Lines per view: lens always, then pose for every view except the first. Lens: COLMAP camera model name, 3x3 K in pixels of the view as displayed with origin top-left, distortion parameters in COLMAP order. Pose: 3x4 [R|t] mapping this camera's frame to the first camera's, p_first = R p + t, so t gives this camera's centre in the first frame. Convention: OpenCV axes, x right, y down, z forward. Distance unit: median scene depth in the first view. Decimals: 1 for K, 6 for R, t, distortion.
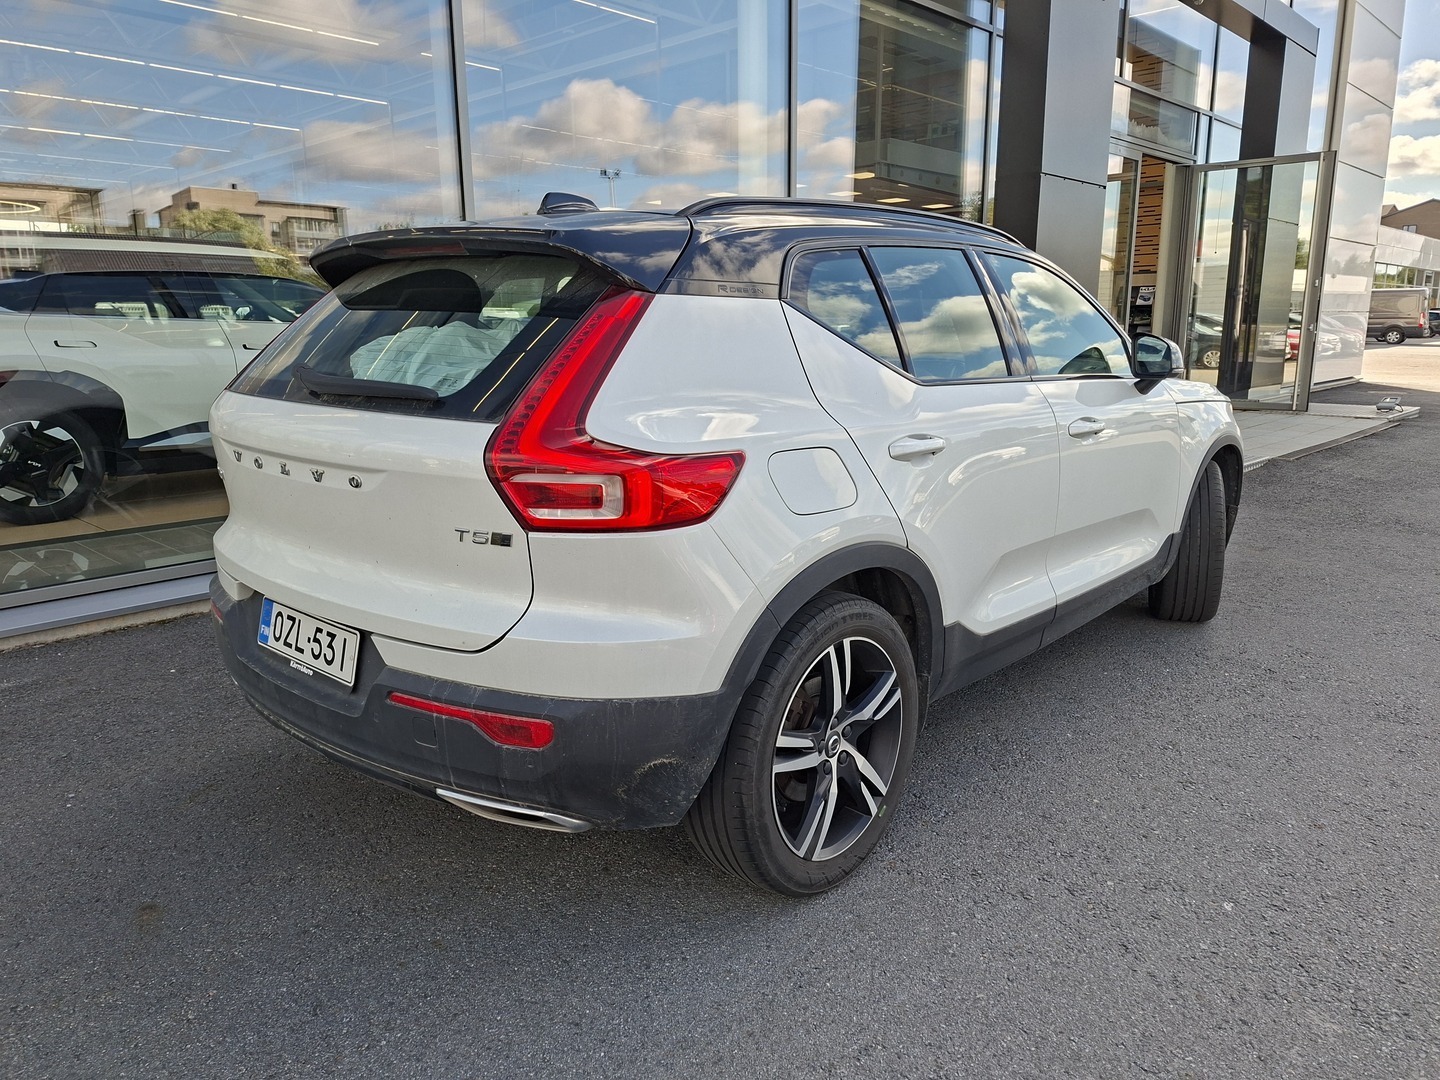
lens RADIAL K [[1074.4, 0, 720.0], [0, 1074.4, 540.0], [0, 0, 1]] dist [0.102652, -0.248934]
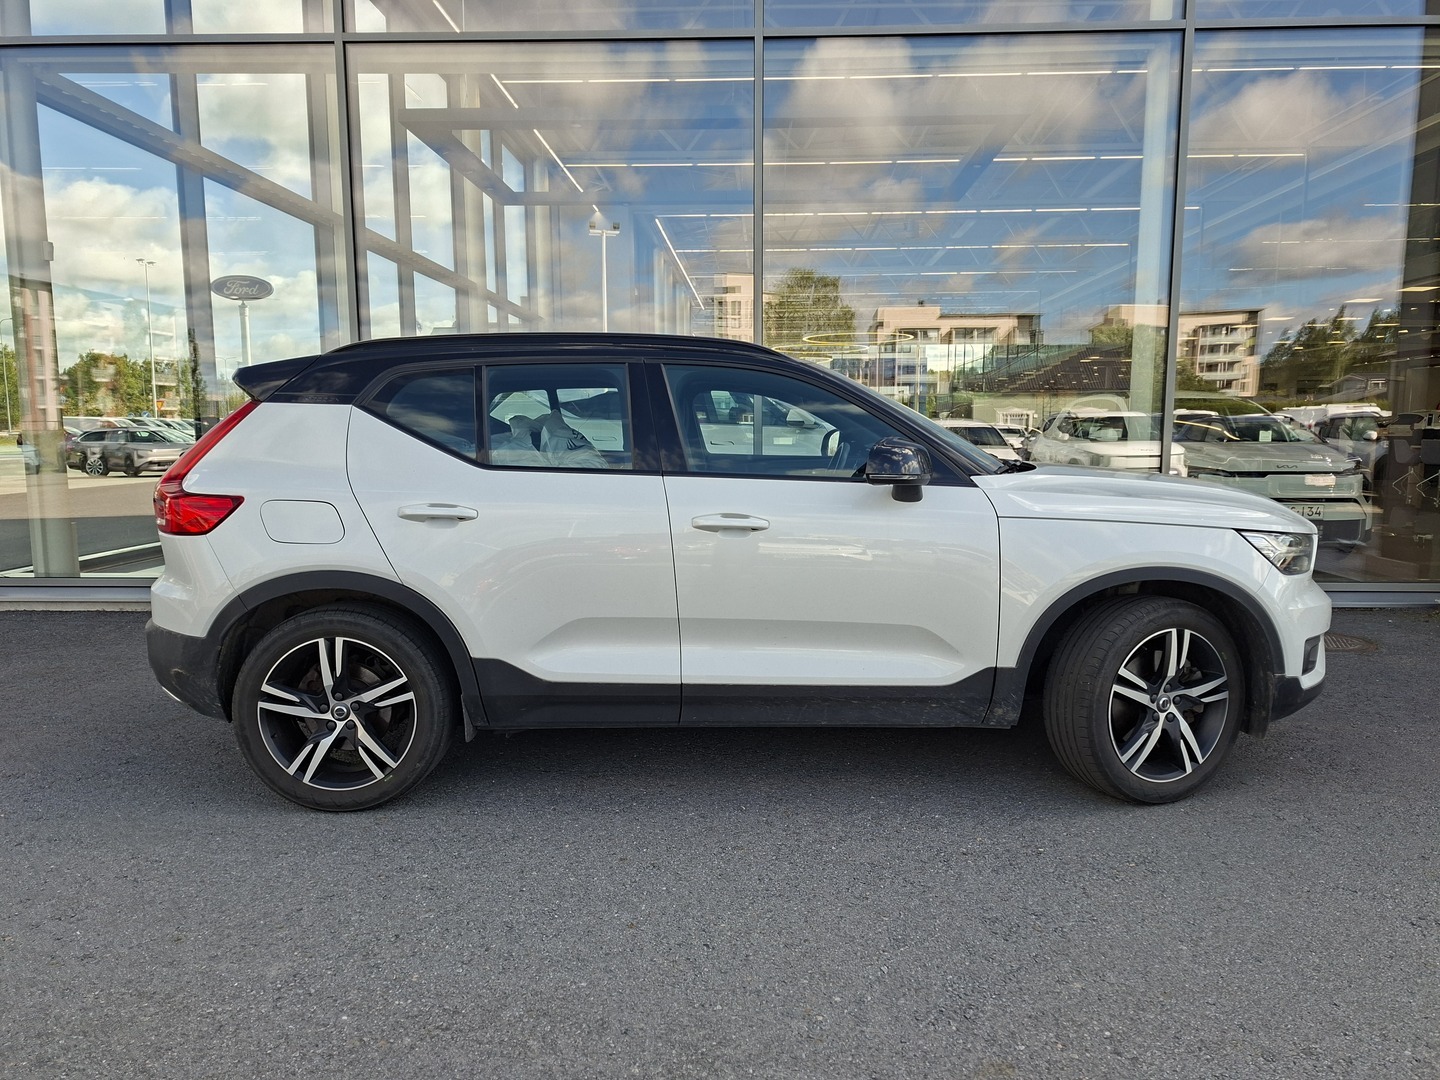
lens RADIAL K [[1074.4, 0, 720.0], [0, 1074.4, 540.0], [0, 0, 1]] dist [0.102652, -0.248934]
pose [[0.650329, 0.099861, -0.753061, 1.510425], [-0.165338, 0.986164, -0.012010, -0.101773], [0.741442, 0.132320, 0.657841, 0.405485]]
